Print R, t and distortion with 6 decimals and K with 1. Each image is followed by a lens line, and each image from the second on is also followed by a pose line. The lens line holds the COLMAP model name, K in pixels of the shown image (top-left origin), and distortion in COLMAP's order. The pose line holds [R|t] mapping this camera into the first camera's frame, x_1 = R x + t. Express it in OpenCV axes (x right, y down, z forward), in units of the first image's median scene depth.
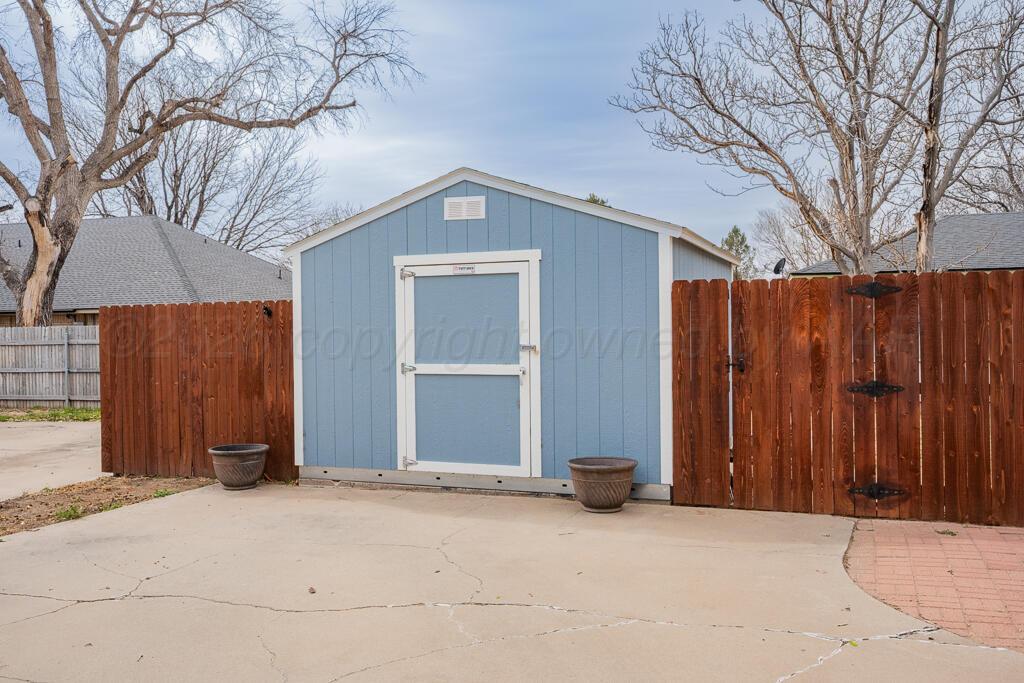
lens RADIAL K [[852.1, 0, 511.3], [0, 852.1, 339.6], [0, 0, 1]] dist [0.011438, 0.001941]
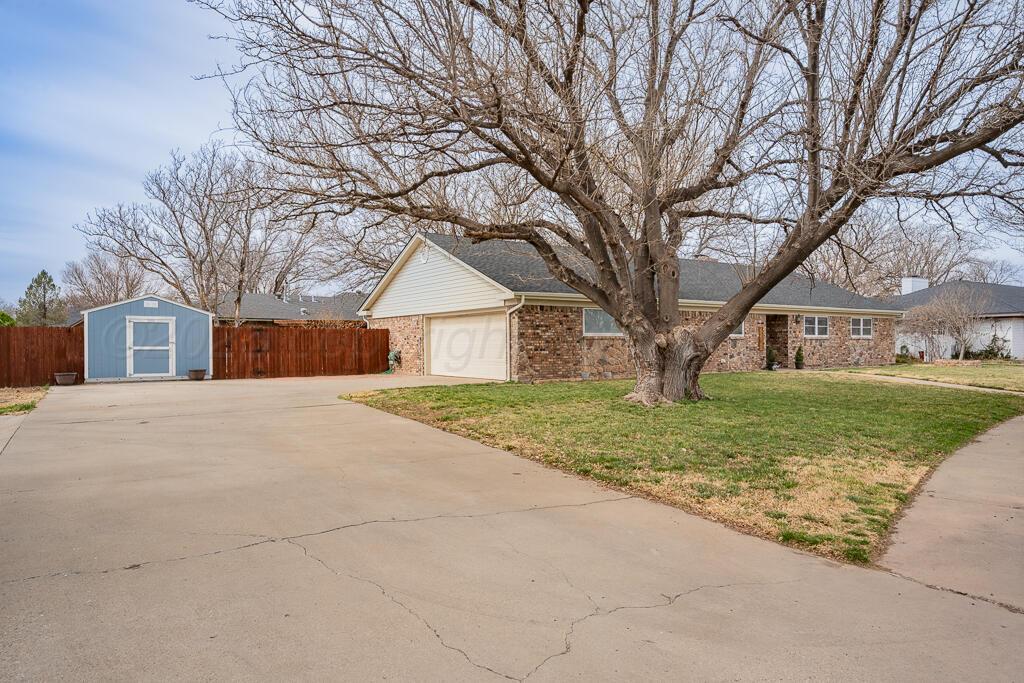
lens RADIAL K [[628.2, 0, 510.5], [0, 628.2, 343.8], [0, 0, 1]] dist [0.001467, 0.000441]
pose [[0.558180, 0.011740, 0.829637, -1.477512], [0.004316, 0.999845, -0.017052, 0.071212], [-0.829708, 0.013099, 0.558043, -1.845922]]
